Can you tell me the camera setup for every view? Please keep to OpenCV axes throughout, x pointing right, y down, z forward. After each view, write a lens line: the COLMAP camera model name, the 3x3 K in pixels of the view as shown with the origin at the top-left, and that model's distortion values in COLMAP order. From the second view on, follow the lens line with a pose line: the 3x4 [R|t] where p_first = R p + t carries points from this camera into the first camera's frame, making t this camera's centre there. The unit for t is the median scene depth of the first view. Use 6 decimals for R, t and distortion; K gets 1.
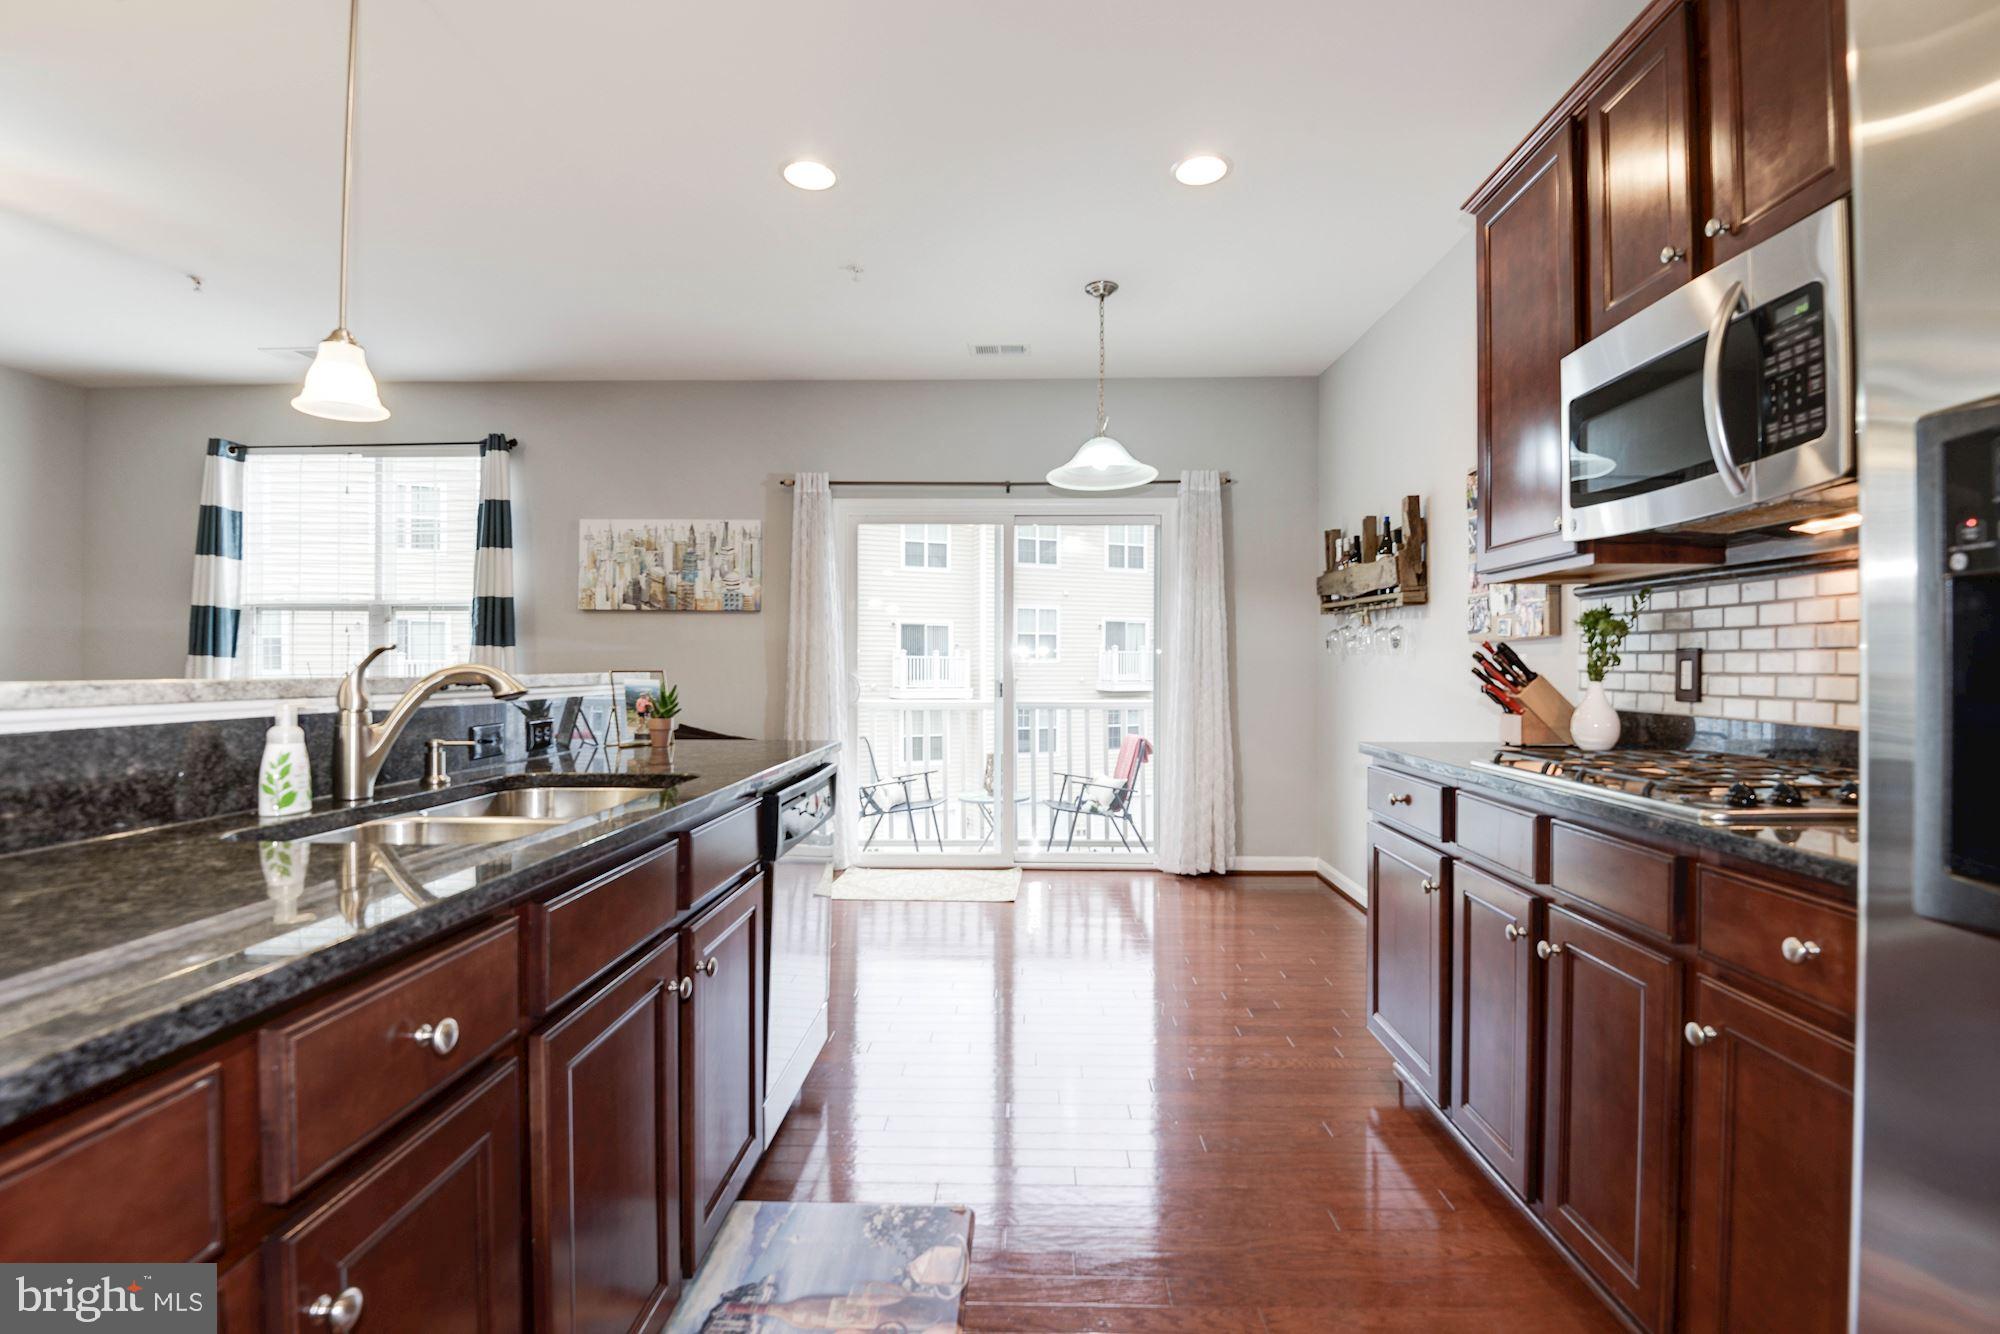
lens RADIAL K [[929.9, 0, 1003.4], [0, 929.9, 662.2], [0, 0, 1]] dist [-0.004753, -0.011270]
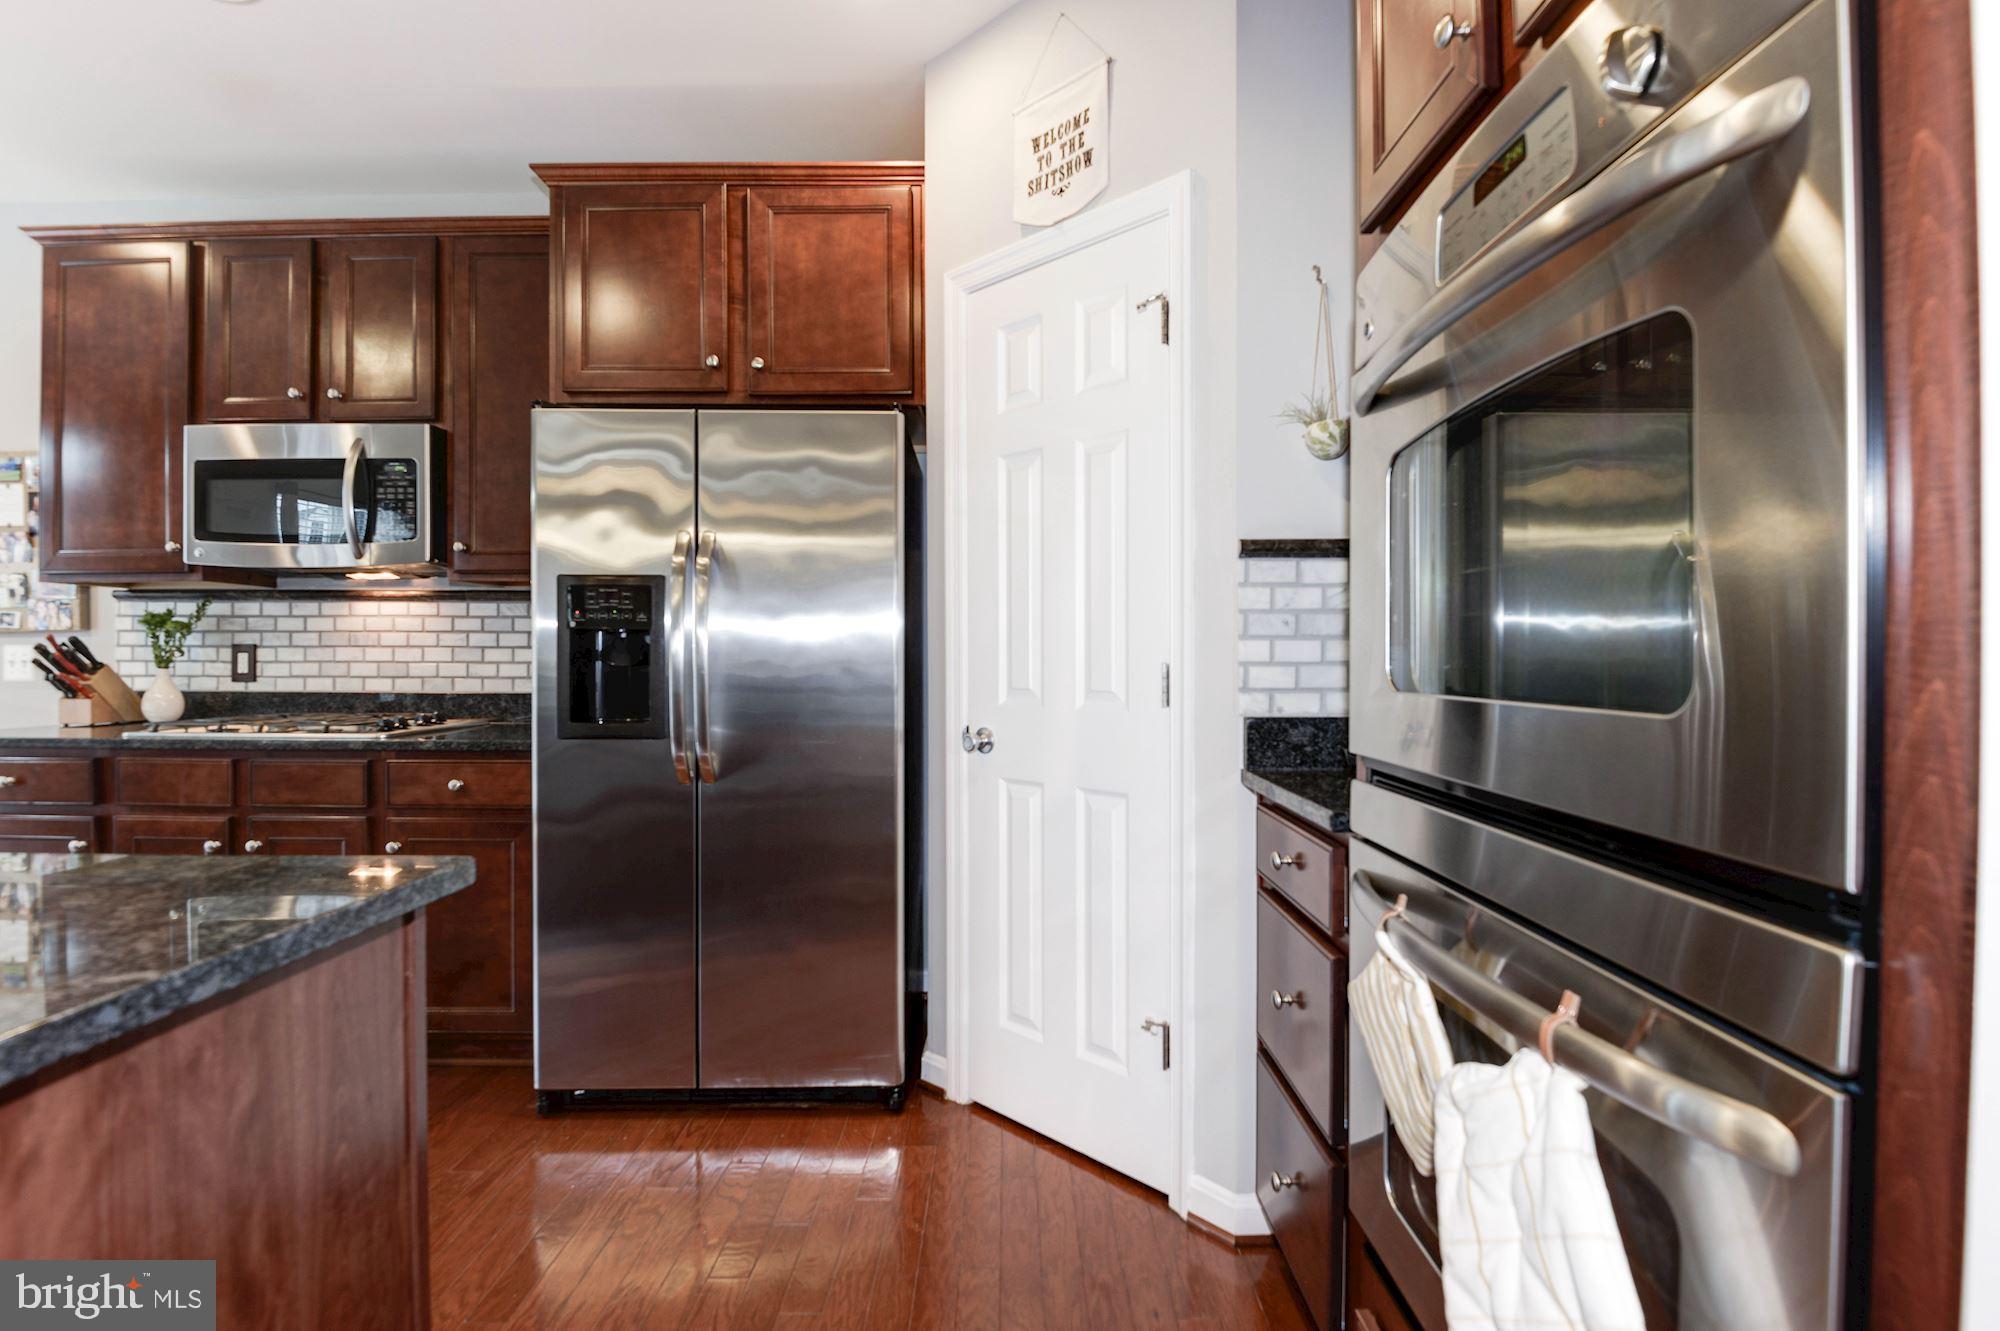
lens RADIAL K [[929.9, 0, 1002.1], [0, 929.9, 660.4], [0, 0, 1]] dist [-0.004753, -0.011270]
pose [[-0.015897, -0.006137, 0.999855, -0.688891], [-0.002230, 0.999979, 0.006102, -0.001225], [-0.999871, -0.002132, -0.015910, -0.140575]]
